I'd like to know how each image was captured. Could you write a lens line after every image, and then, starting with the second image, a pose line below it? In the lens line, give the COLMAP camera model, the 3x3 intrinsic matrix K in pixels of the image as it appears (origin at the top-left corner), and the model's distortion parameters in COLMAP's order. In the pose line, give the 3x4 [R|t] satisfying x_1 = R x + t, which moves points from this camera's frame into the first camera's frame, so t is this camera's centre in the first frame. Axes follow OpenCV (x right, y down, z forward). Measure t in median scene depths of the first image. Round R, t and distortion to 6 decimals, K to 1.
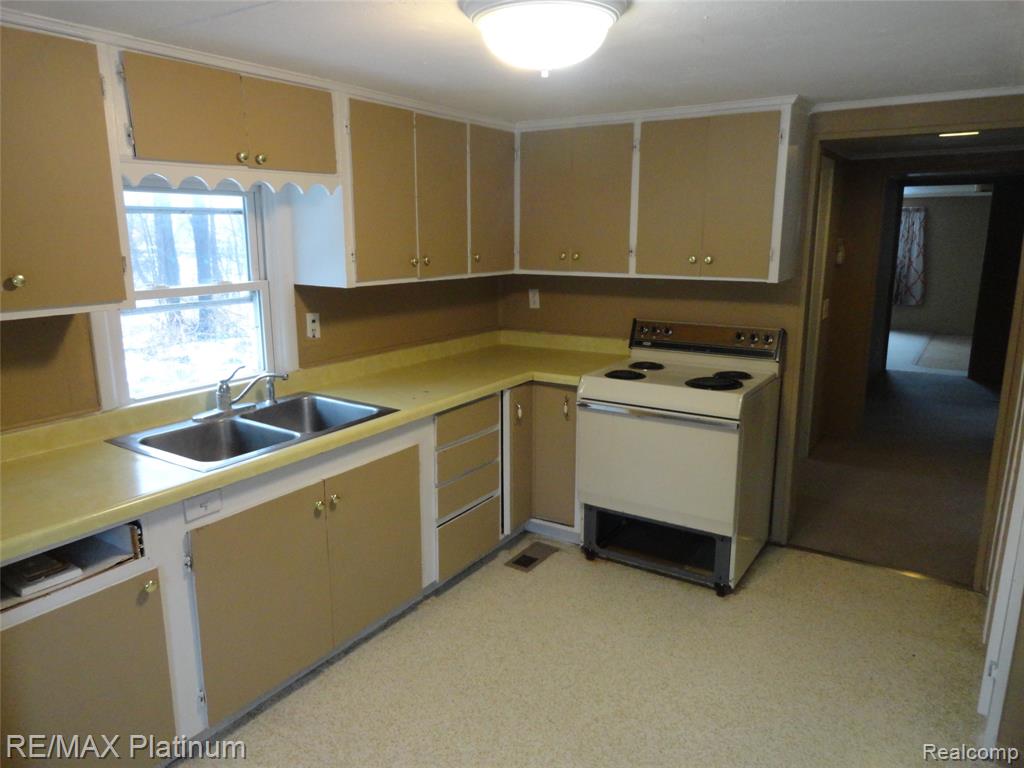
lens RADIAL K [[707.7, 0, 513.6], [0, 707.7, 383.1], [0, 0, 1]] dist [-0.002615, -0.003685]
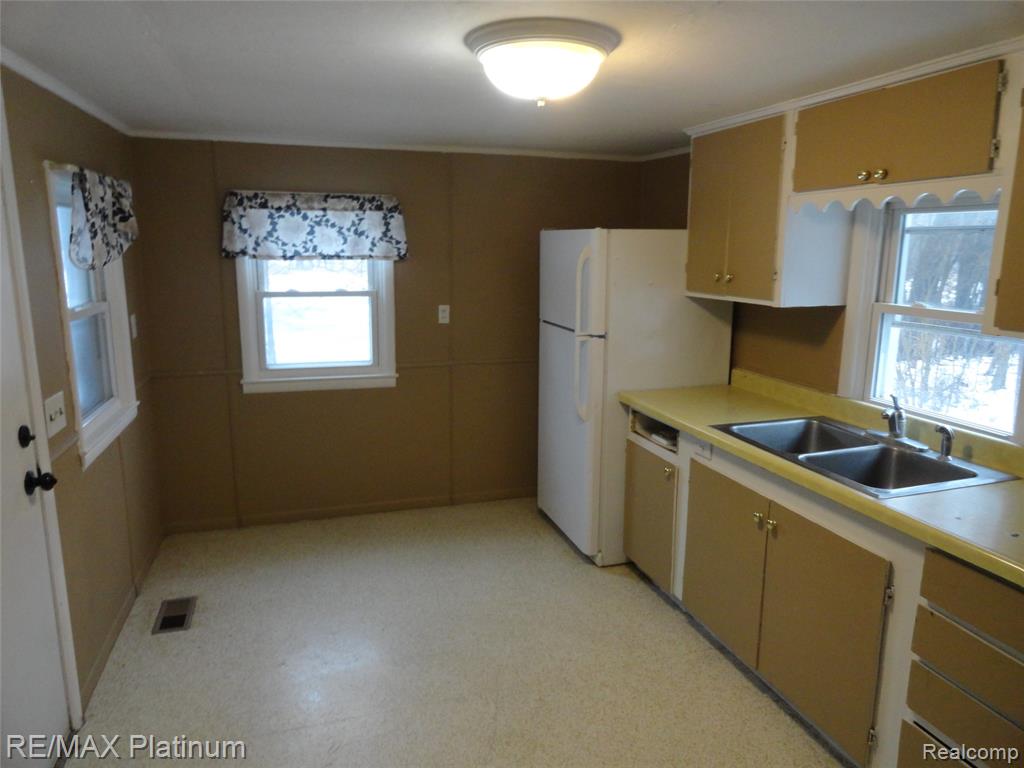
lens RADIAL K [[707.7, 0, 513.6], [0, 707.7, 383.1], [0, 0, 1]] dist [-0.002615, -0.003685]
pose [[-0.634774, 0.141429, -0.759645, 0.700607], [-0.172707, 0.932267, 0.317885, -0.271887], [0.753150, 0.332980, -0.567353, 1.260332]]
